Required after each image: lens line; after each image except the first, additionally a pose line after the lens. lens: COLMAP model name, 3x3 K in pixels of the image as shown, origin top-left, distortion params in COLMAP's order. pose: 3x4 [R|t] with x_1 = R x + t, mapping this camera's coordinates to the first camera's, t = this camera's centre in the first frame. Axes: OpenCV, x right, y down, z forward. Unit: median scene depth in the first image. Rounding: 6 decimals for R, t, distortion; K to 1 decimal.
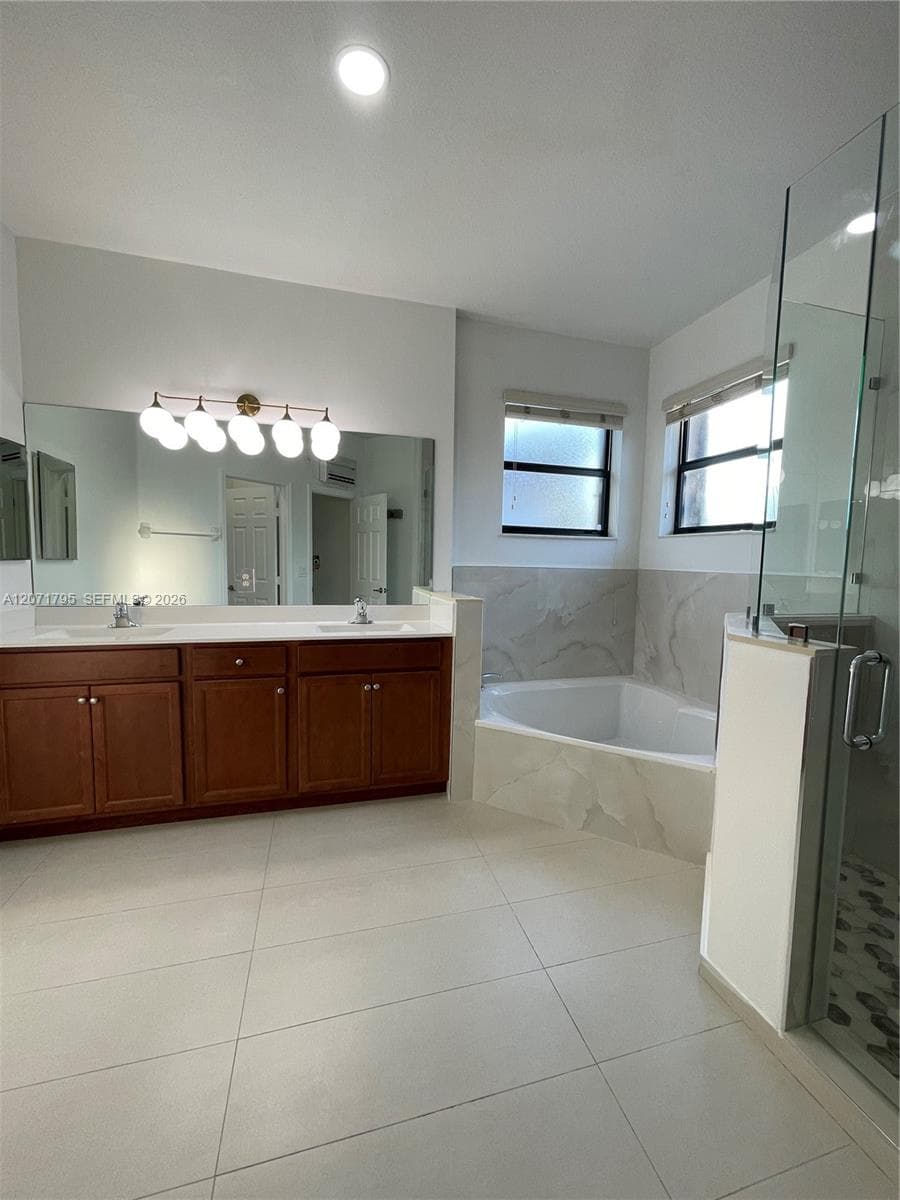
lens RADIAL K [[485.5, 0, 450.3], [0, 485.5, 598.9], [0, 0, 1]] dist [-0.013887, -0.000326]
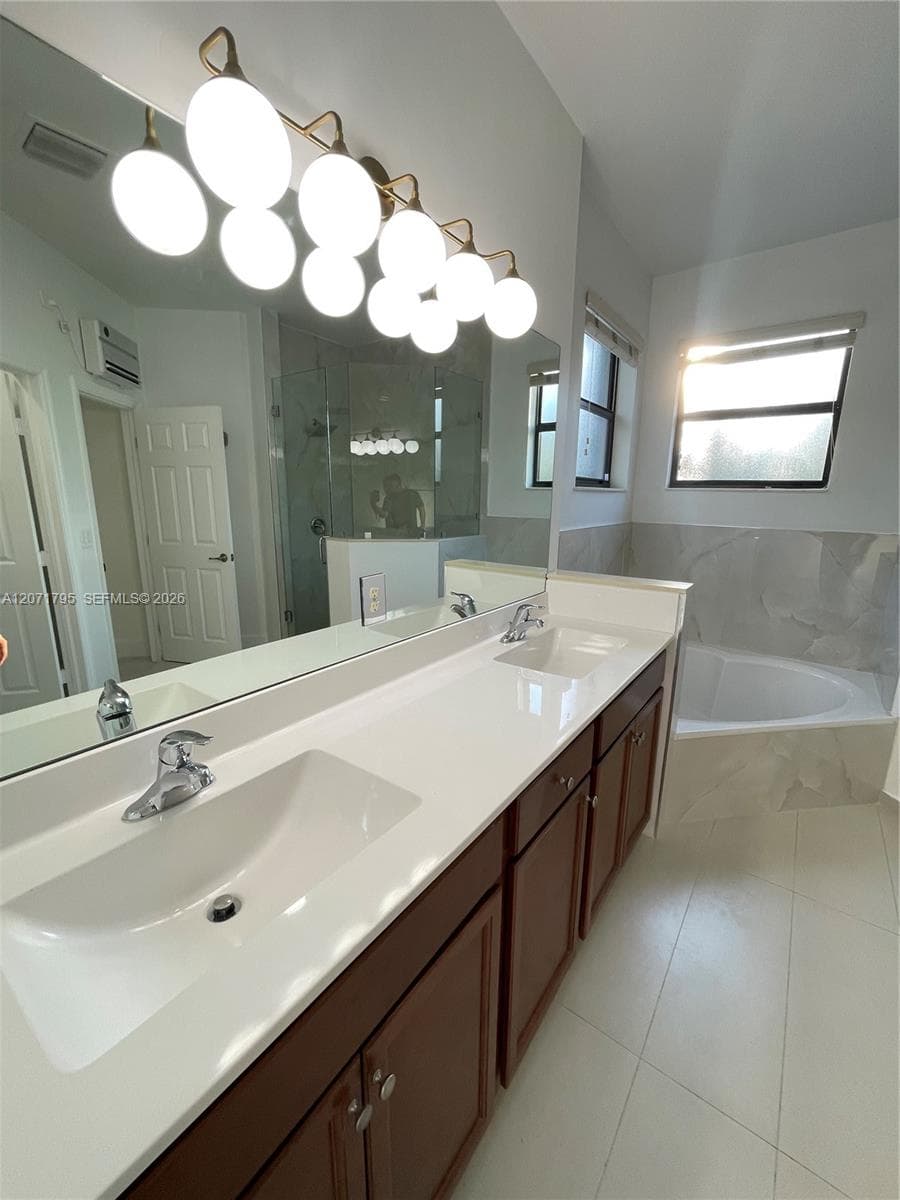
lens RADIAL K [[485.5, 0, 452.4], [0, 485.5, 601.7], [0, 0, 1]] dist [-0.013887, -0.000326]
pose [[0.783531, -0.142510, 0.604789, -0.507764], [0.052286, 0.985013, 0.164365, -0.084794], [-0.619149, -0.097163, 0.779240, 0.458641]]
